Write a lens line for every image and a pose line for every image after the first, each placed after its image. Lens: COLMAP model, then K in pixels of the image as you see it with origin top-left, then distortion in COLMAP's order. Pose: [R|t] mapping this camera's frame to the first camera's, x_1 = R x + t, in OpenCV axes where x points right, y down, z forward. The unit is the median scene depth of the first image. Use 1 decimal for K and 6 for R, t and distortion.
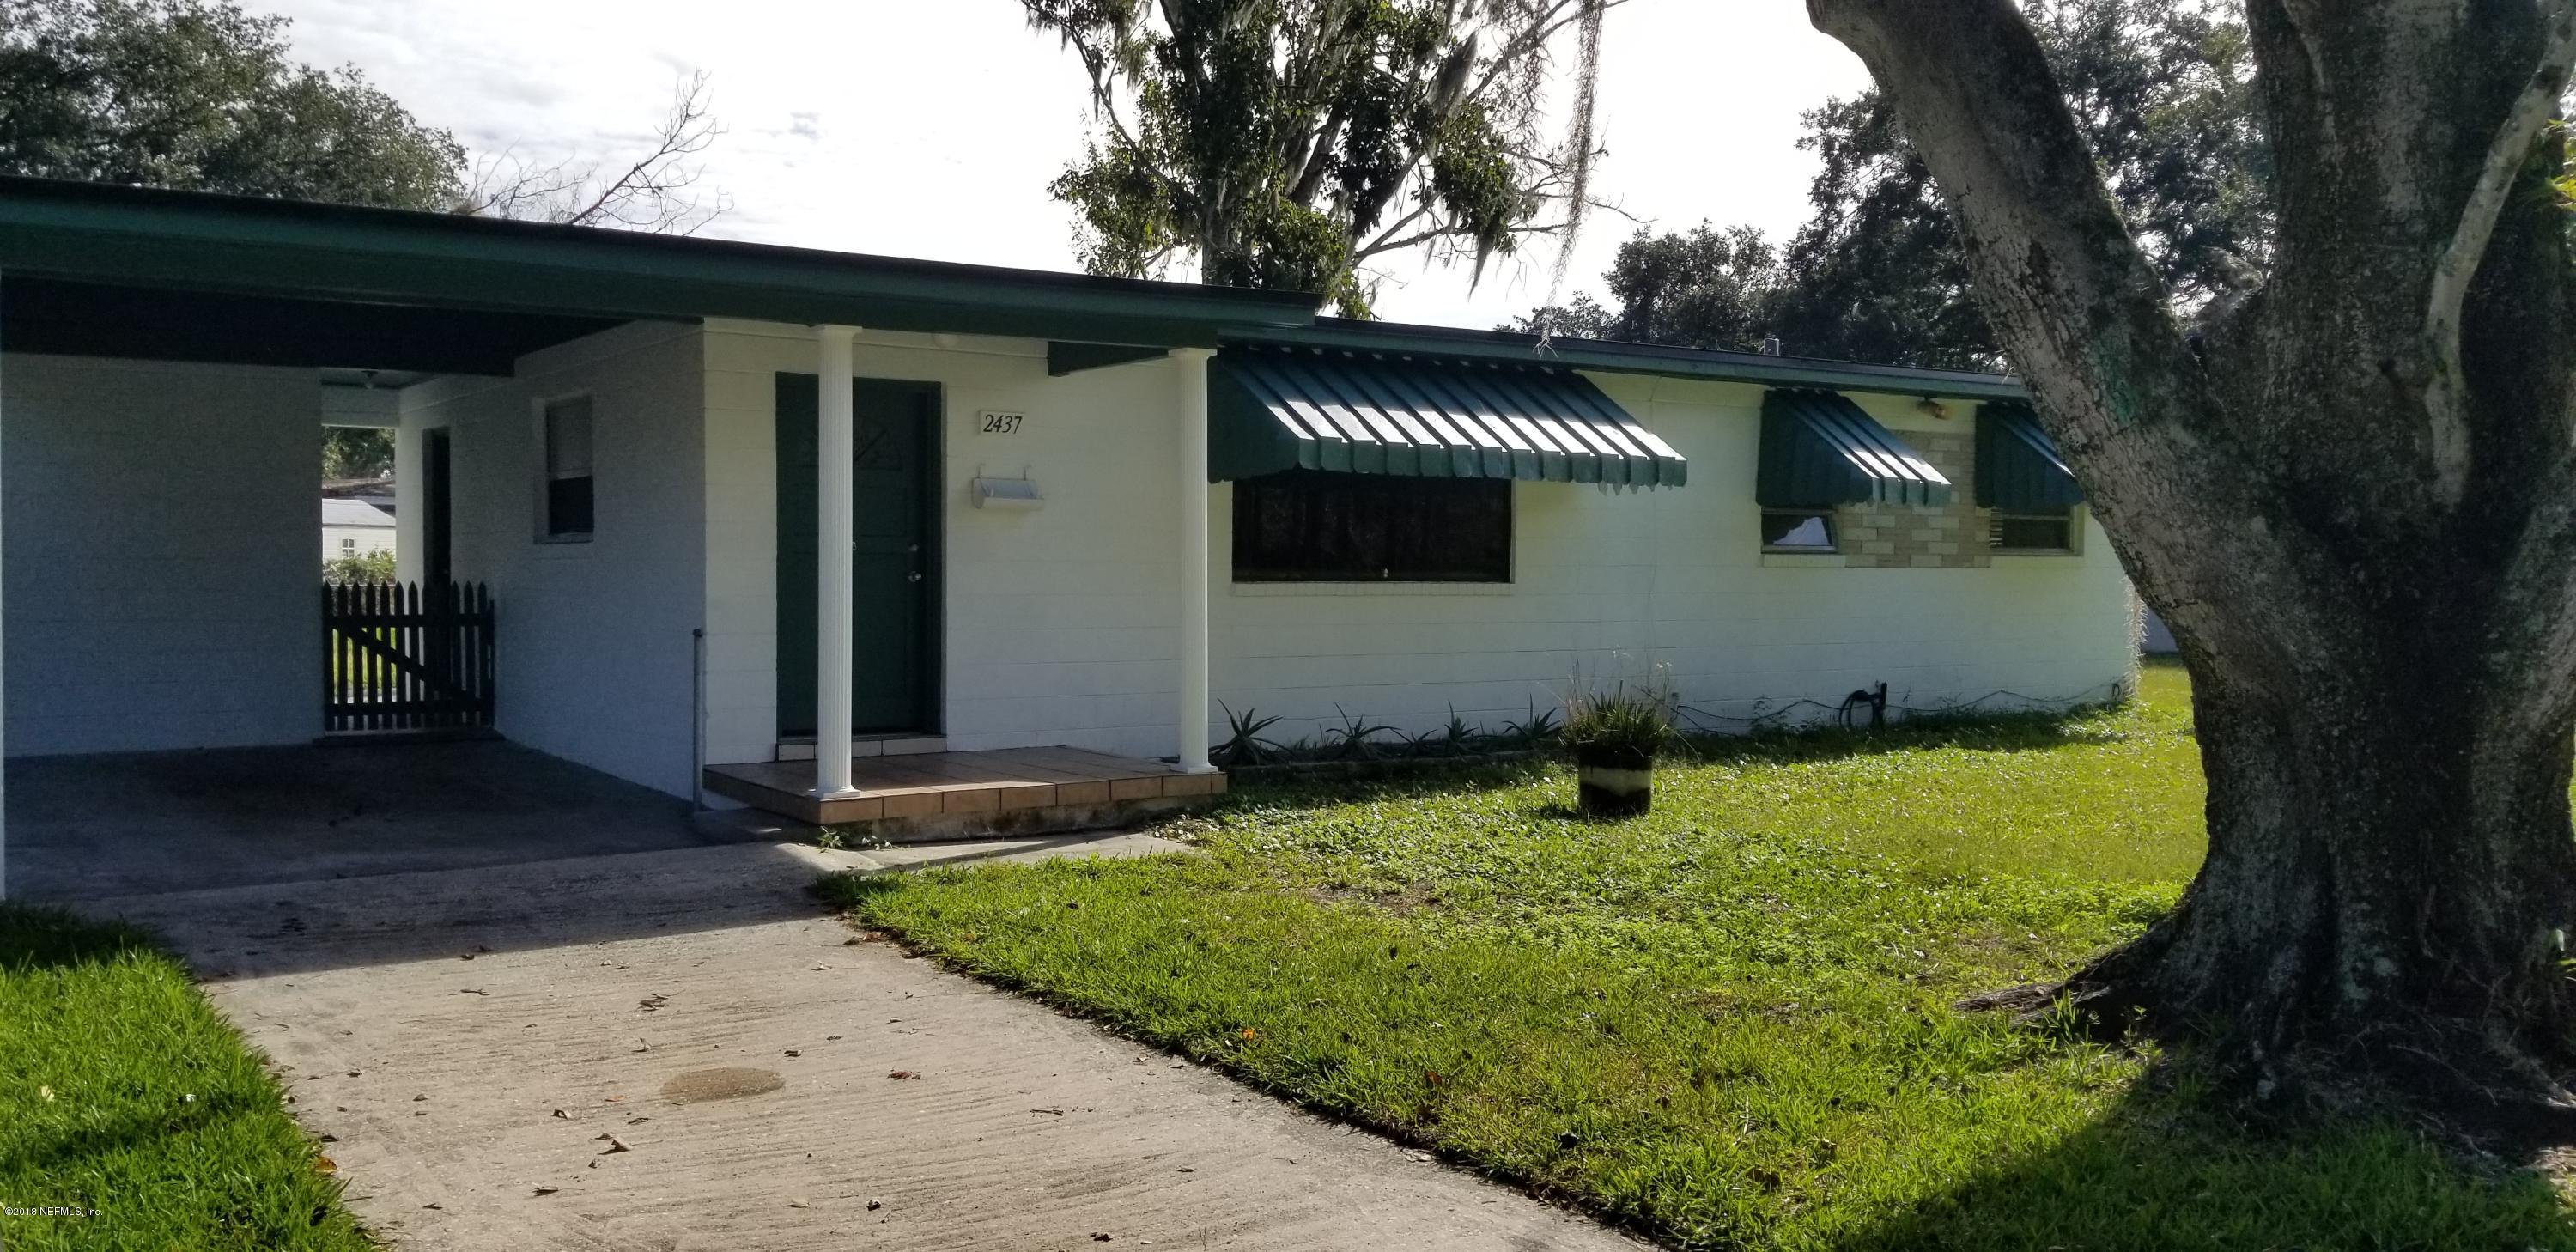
lens RADIAL K [[2037.5, 0, 1251.2], [0, 2037.5, 602.7], [0, 0, 1]] dist [0.060767, -0.109443]
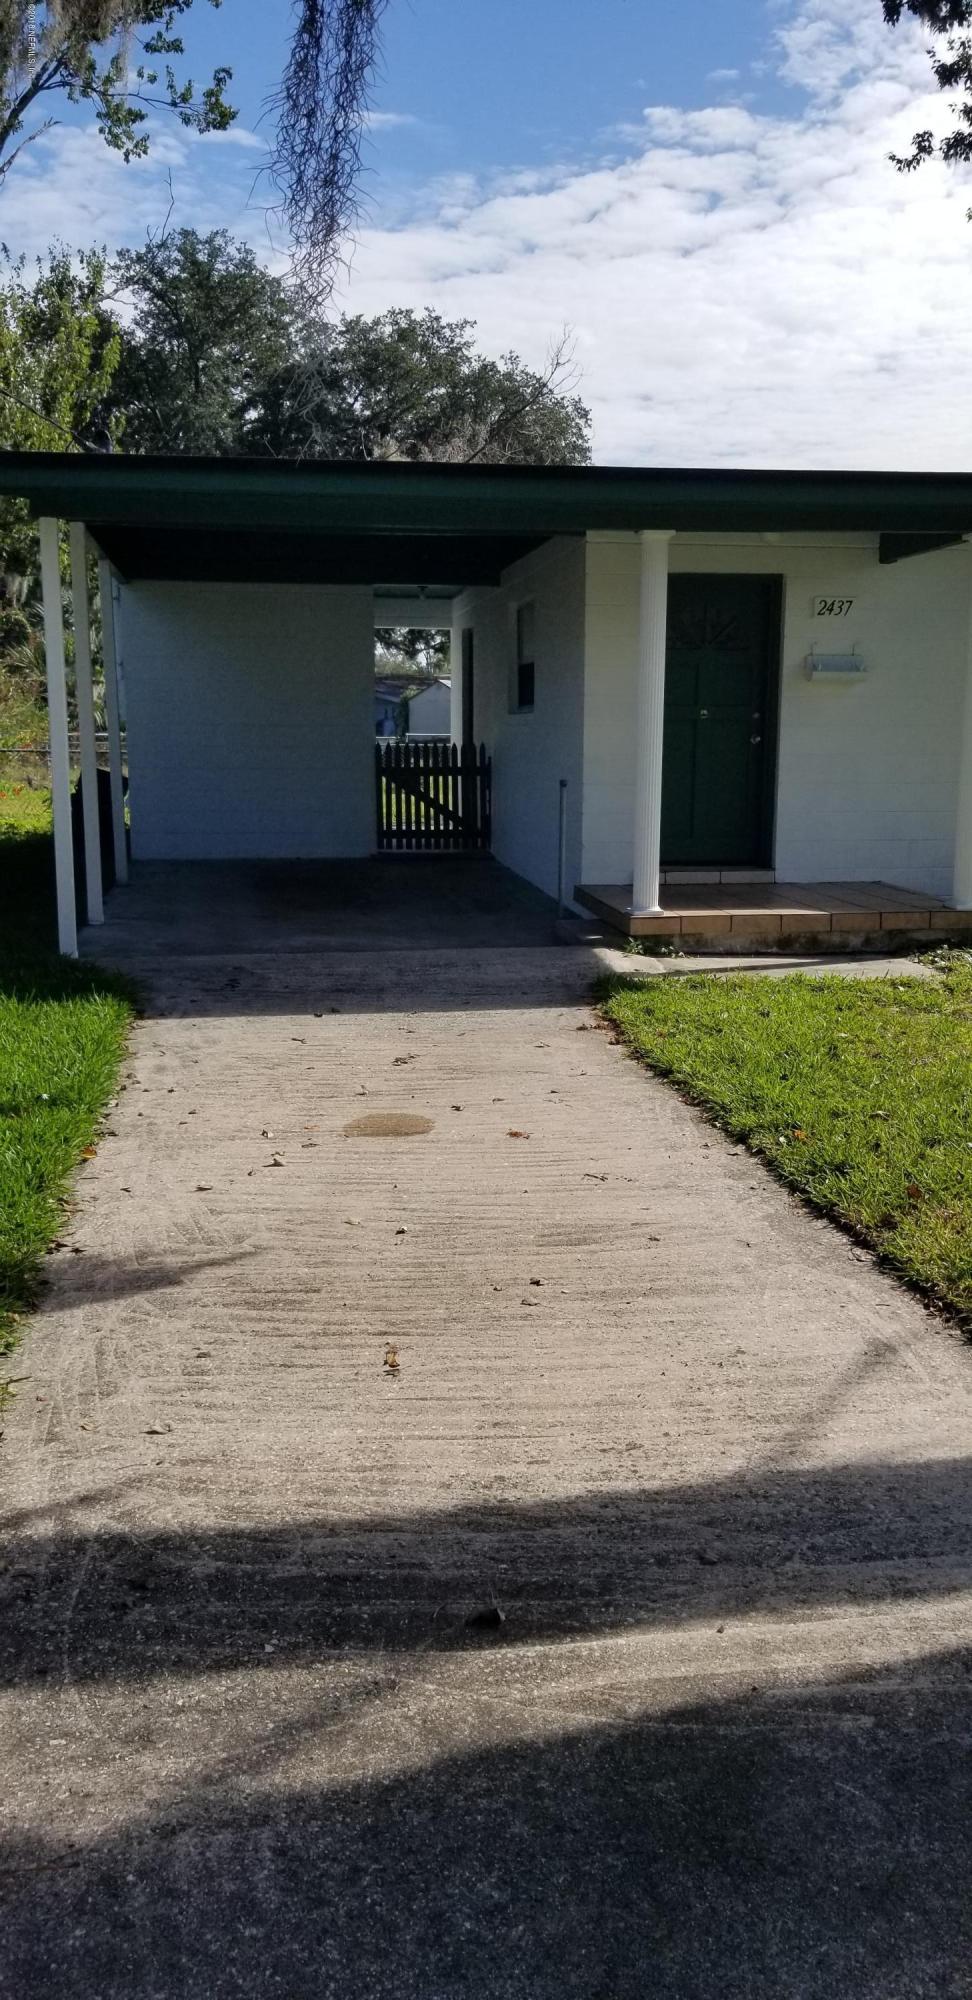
lens RADIAL K [[1581.9, 0, 477.3], [0, 1581.9, 984.5], [0, 0, 1]] dist [0.060767, -0.109443]
pose [[0.897924, 0.069364, -0.434651, 0.104994], [-0.007801, 0.989857, 0.141852, -0.000474], [0.440082, -0.123981, 0.889357, 0.057361]]
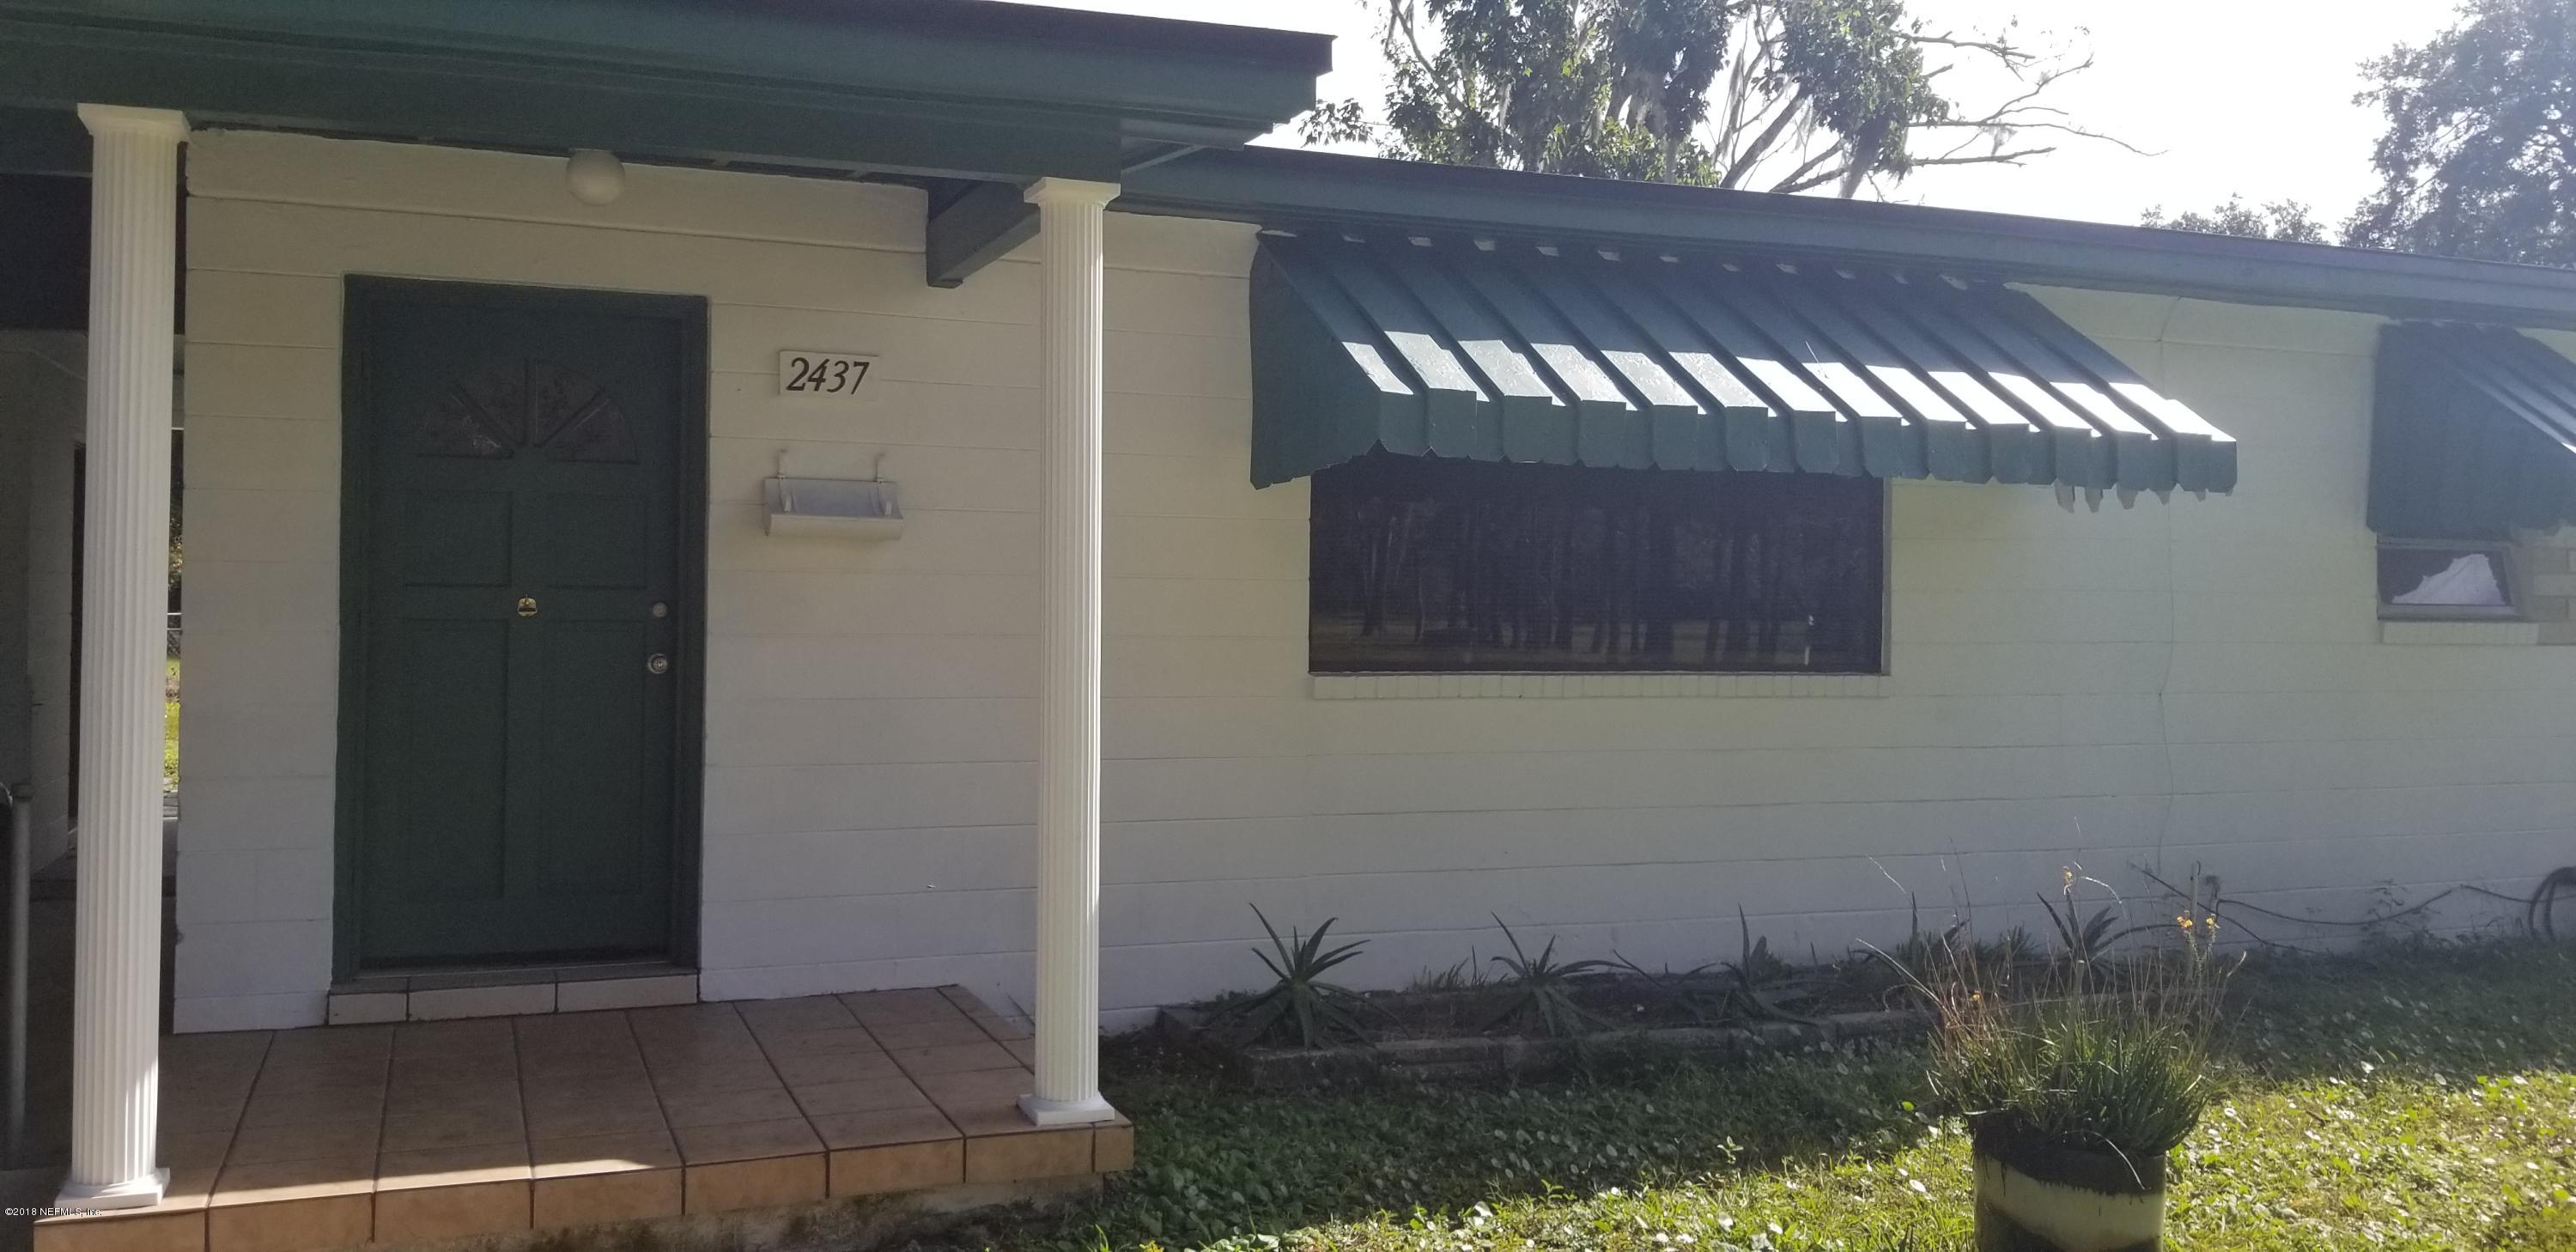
lens RADIAL K [[2037.5, 0, 1210.5], [0, 2037.5, 573.5], [0, 0, 1]] dist [0.060767, -0.109443]
pose [[0.970876, 0.003382, -0.239560, 0.097726], [-0.011017, 0.999473, -0.030536, -0.020728], [0.239330, 0.032286, 0.970401, 0.495682]]
